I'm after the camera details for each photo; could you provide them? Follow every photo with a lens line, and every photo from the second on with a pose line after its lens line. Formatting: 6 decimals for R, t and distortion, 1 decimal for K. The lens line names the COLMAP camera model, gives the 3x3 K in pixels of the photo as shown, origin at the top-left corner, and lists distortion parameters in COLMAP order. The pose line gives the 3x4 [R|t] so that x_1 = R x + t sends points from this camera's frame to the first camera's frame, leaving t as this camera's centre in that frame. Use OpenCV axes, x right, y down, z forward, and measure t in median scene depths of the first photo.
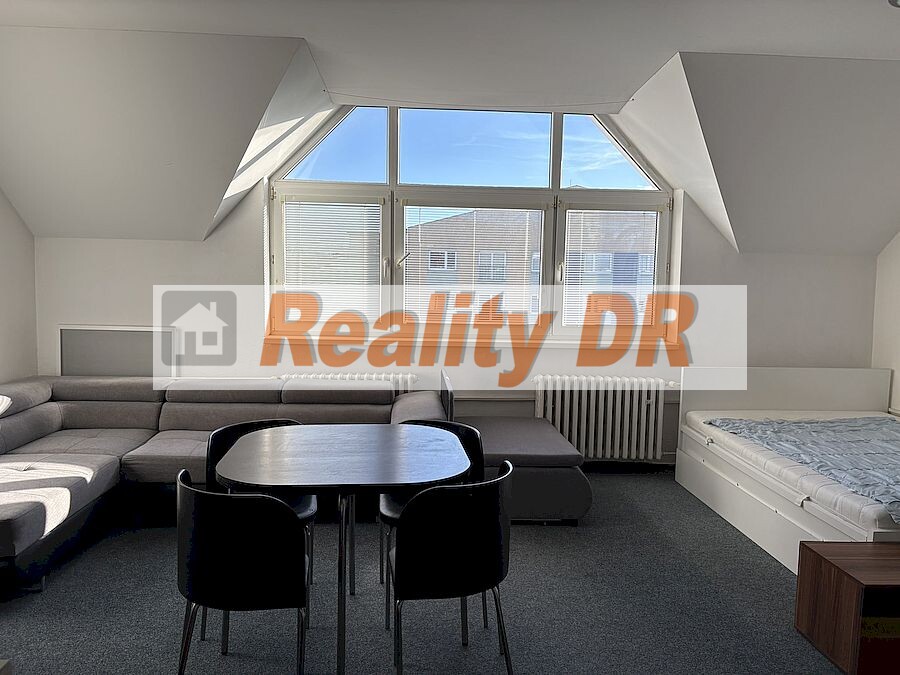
lens RADIAL K [[686.6, 0, 445.9], [0, 686.6, 342.1], [0, 0, 1]] dist [0.051756, -0.058943]
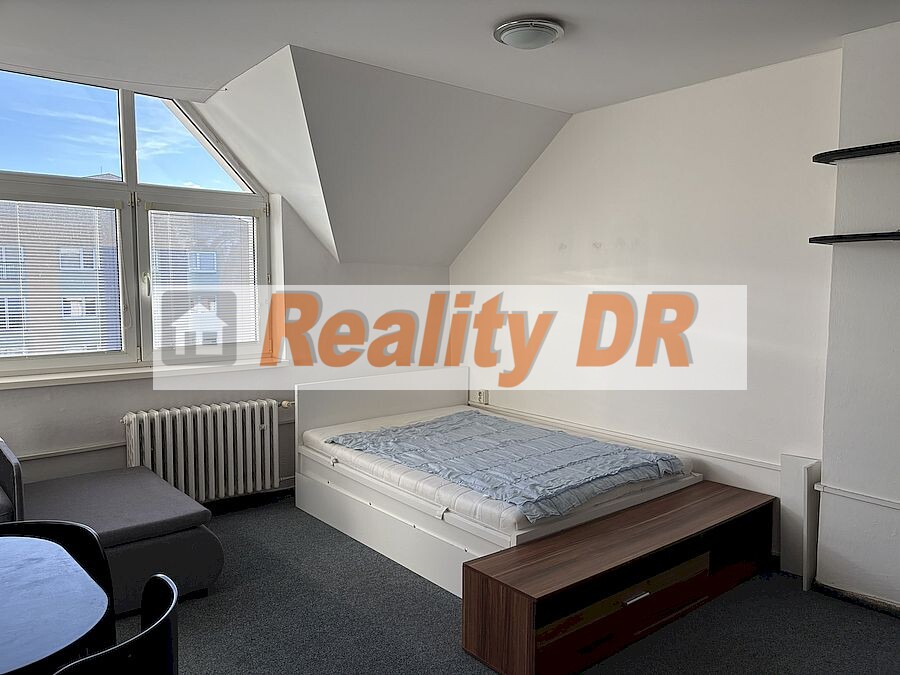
lens RADIAL K [[686.6, 0, 453.9], [0, 686.6, 338.6], [0, 0, 1]] dist [0.051756, -0.058943]
pose [[0.798368, -0.068918, 0.598213, -0.043915], [0.067192, 0.997421, 0.025235, -0.037559], [-0.598409, 0.020049, 0.800940, 0.127053]]
